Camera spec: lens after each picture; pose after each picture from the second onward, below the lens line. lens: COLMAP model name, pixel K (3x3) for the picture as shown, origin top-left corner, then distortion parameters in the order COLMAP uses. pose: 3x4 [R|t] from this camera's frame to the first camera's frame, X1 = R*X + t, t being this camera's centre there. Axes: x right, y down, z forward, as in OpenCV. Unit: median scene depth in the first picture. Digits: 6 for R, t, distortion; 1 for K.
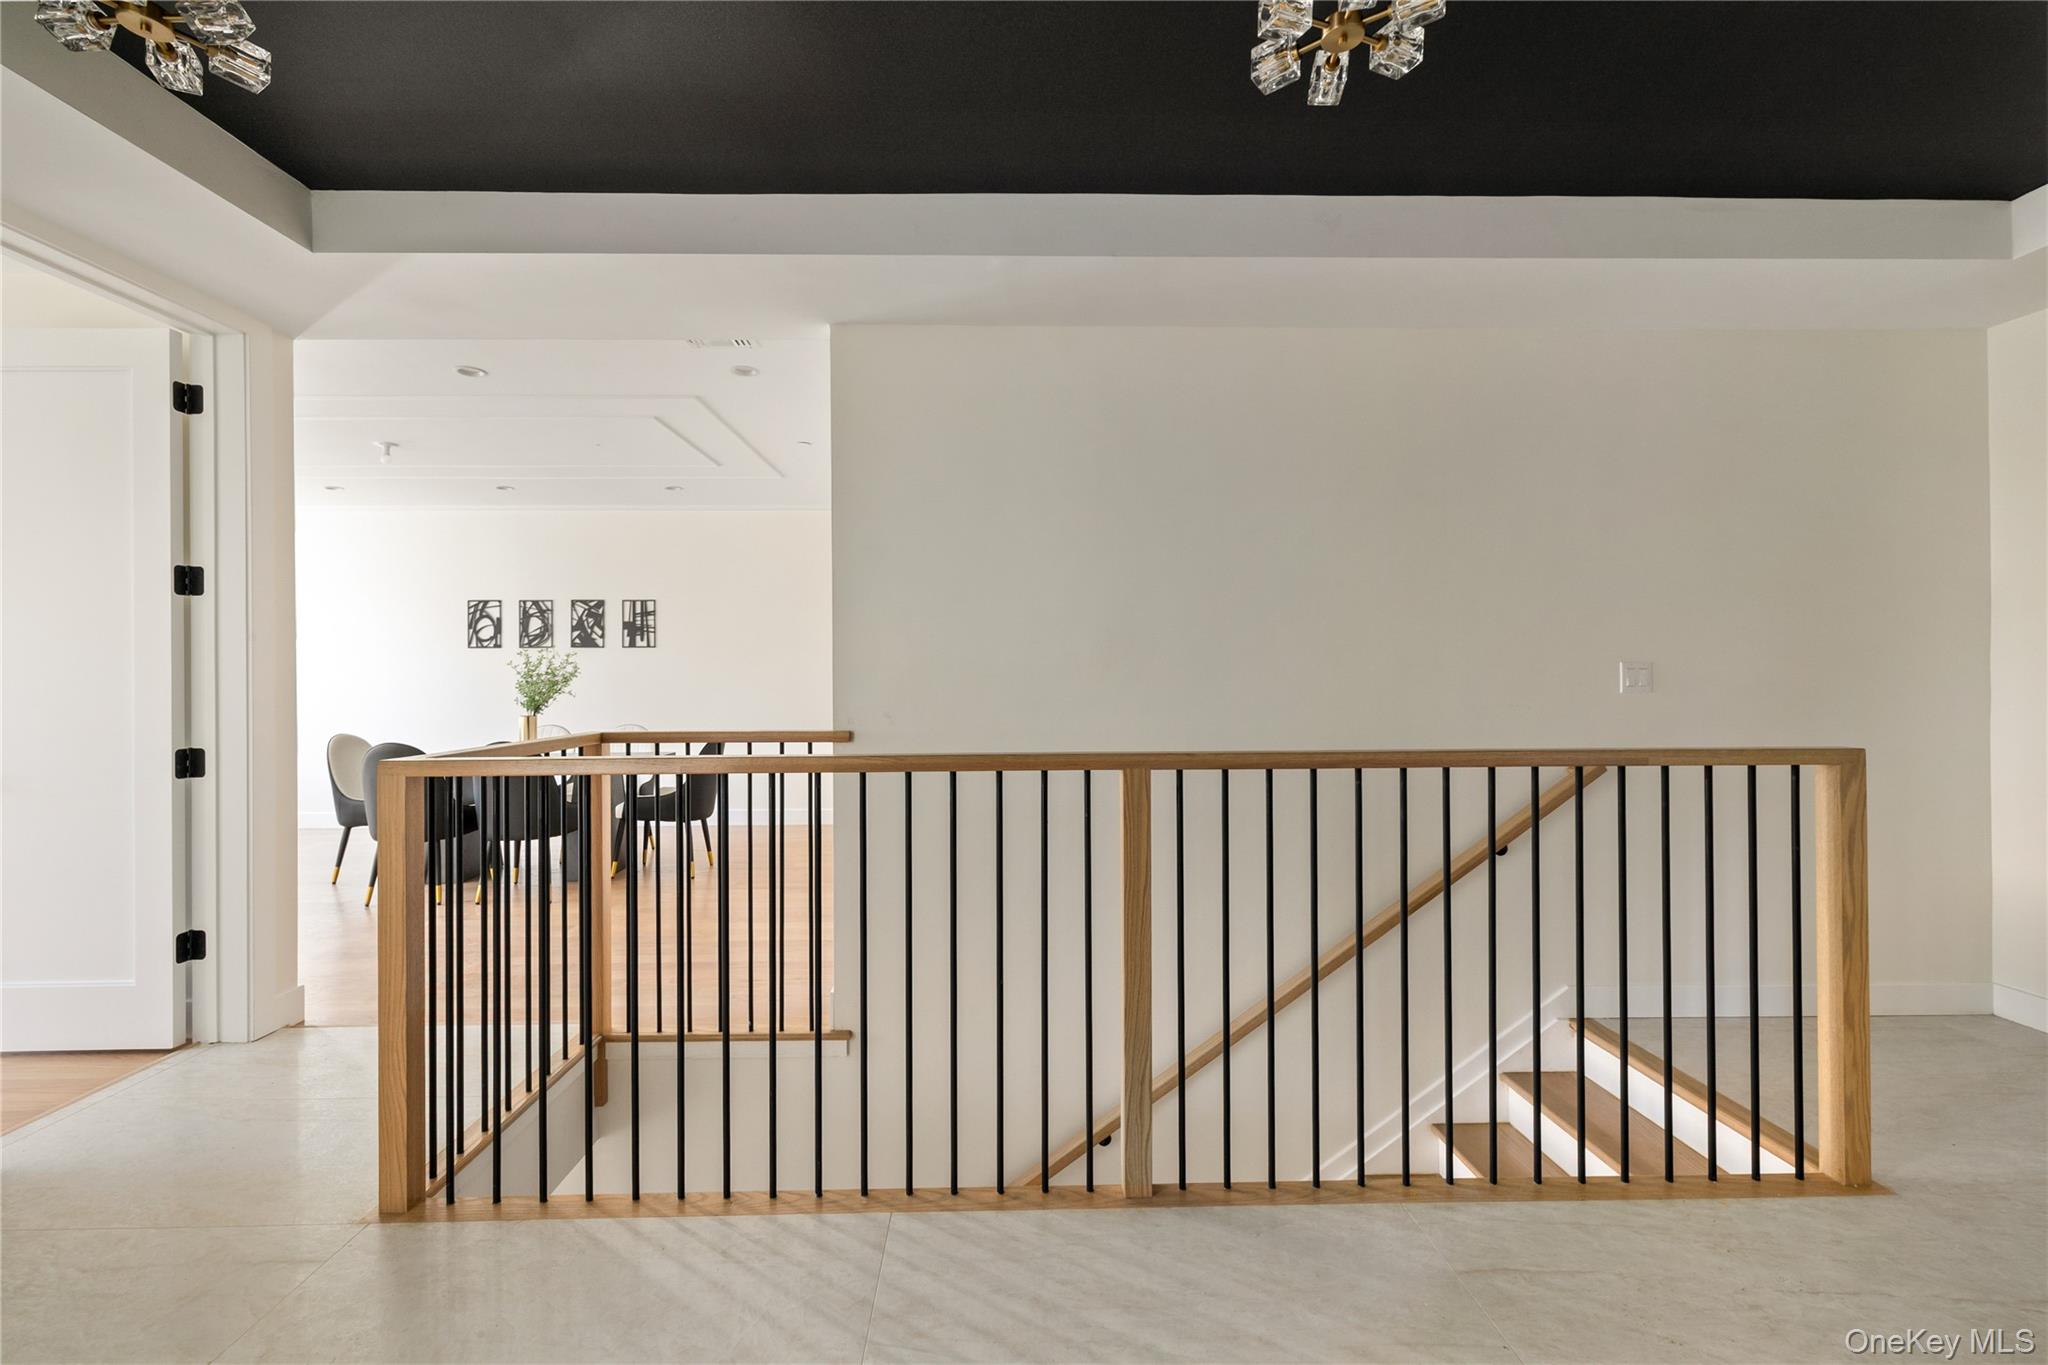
lens RADIAL K [[861.1, 0, 1015.5], [0, 861.1, 675.1], [0, 0, 1]] dist [0.000556, 0.000164]
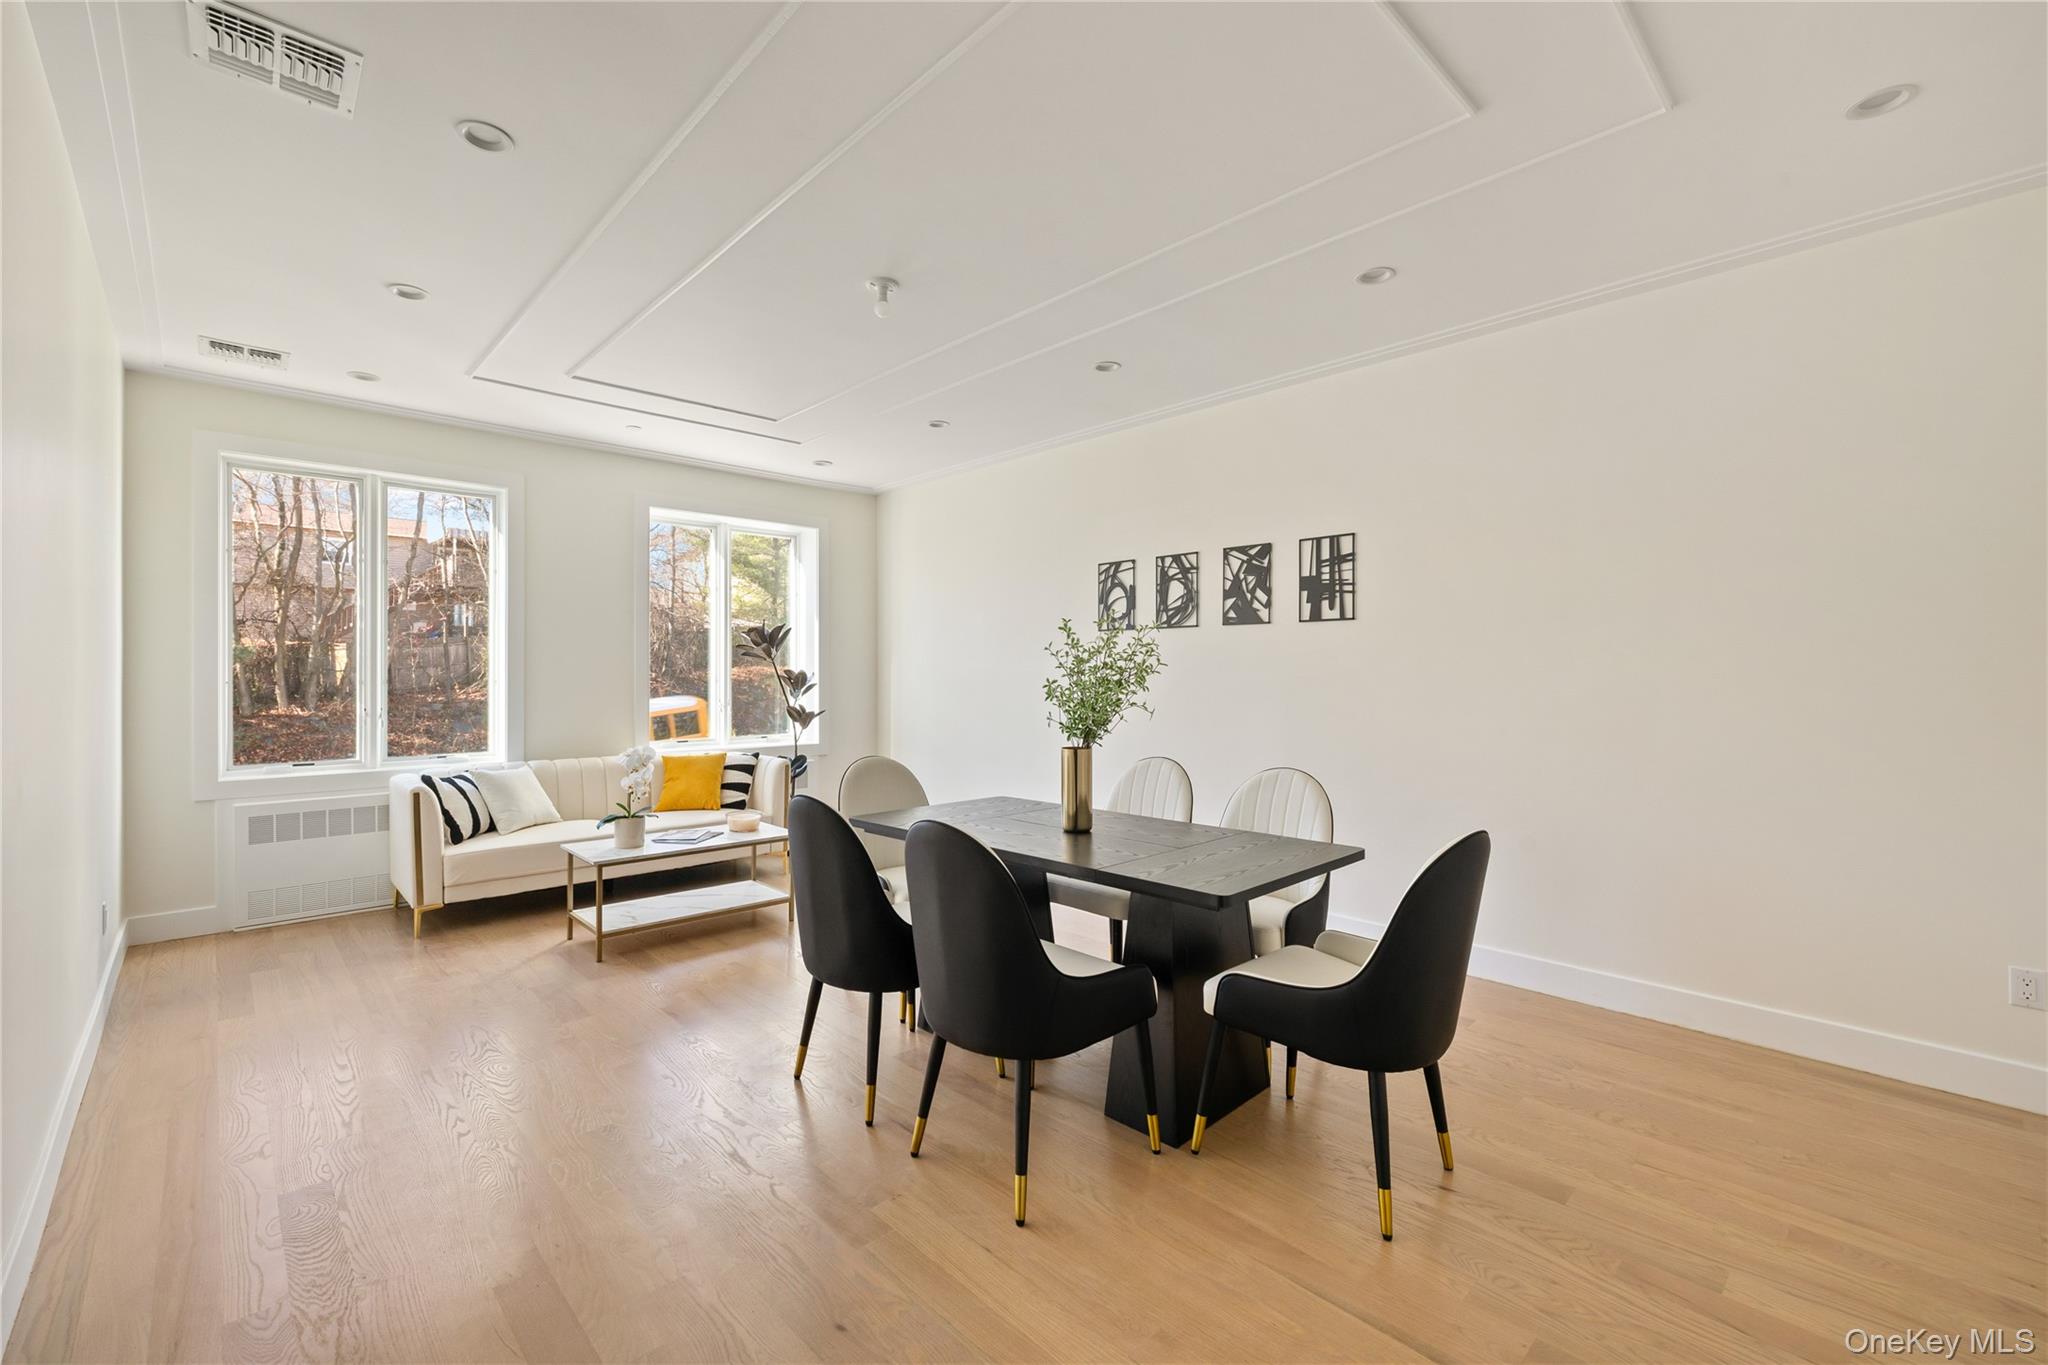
lens RADIAL K [[861.1, 0, 1015.5], [0, 861.1, 675.1], [0, 0, 1]] dist [0.000556, 0.000164]
pose [[0.671228, 0.006727, -0.741220, -0.158223], [-0.004729, 0.999977, 0.004793, 0.001285], [0.741236, 0.000288, 0.671245, 0.476223]]
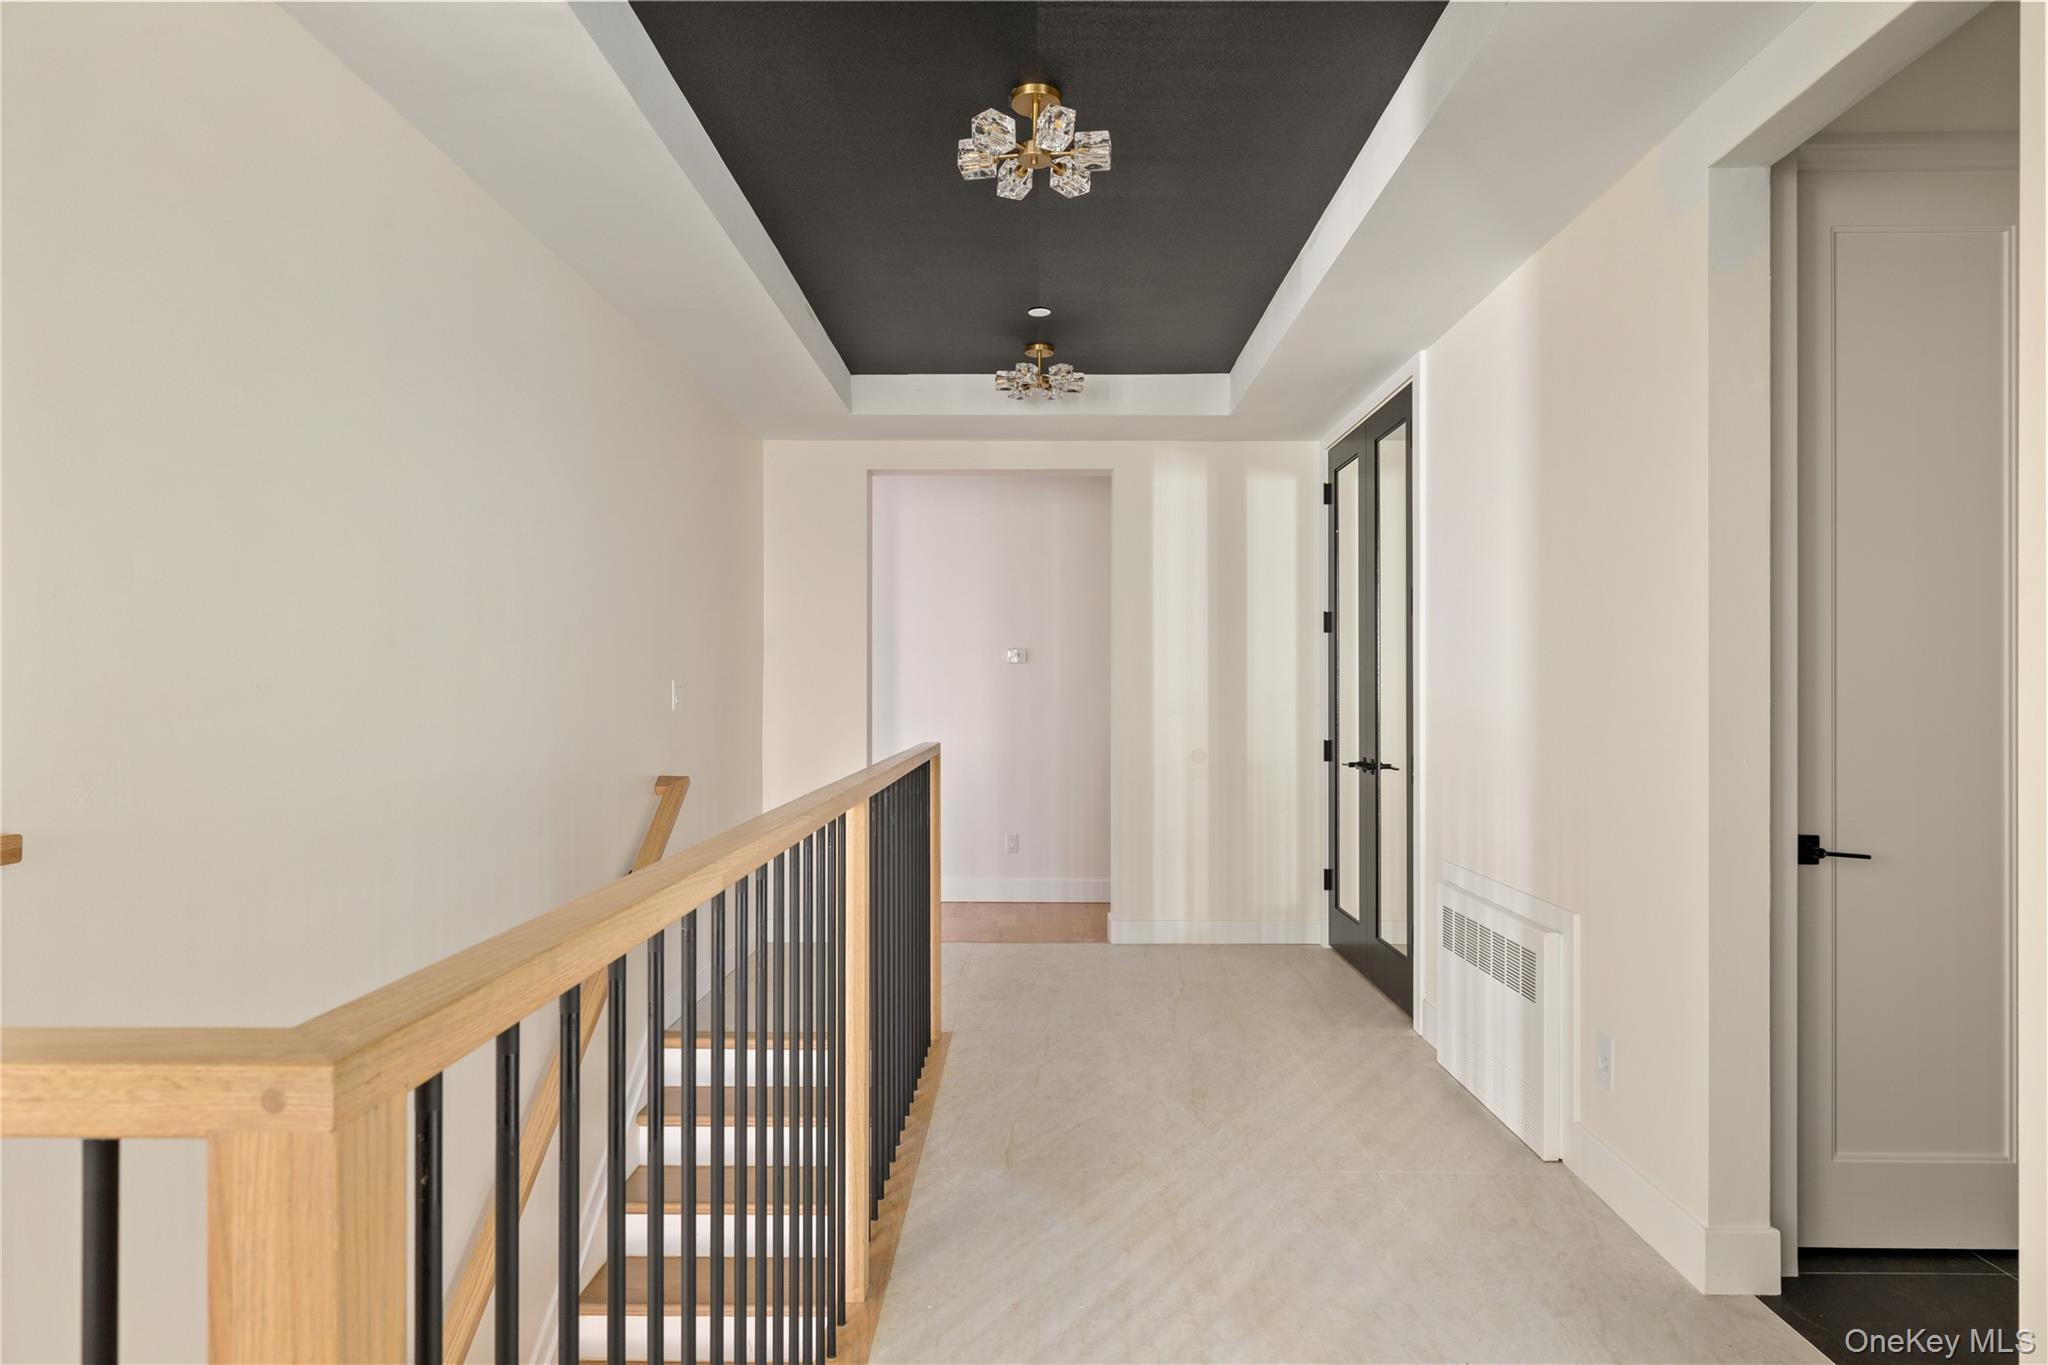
lens RADIAL K [[1138.1, 0, 1029.6], [0, 1138.1, 685.7], [0, 0, 1]] dist [-0.000599, 0.000325]
pose [[0.033720, 0.008937, 0.999391, -0.281896], [-0.002034, 0.999959, -0.008874, 0.001215], [-0.999429, -0.001734, 0.033736, 0.224645]]
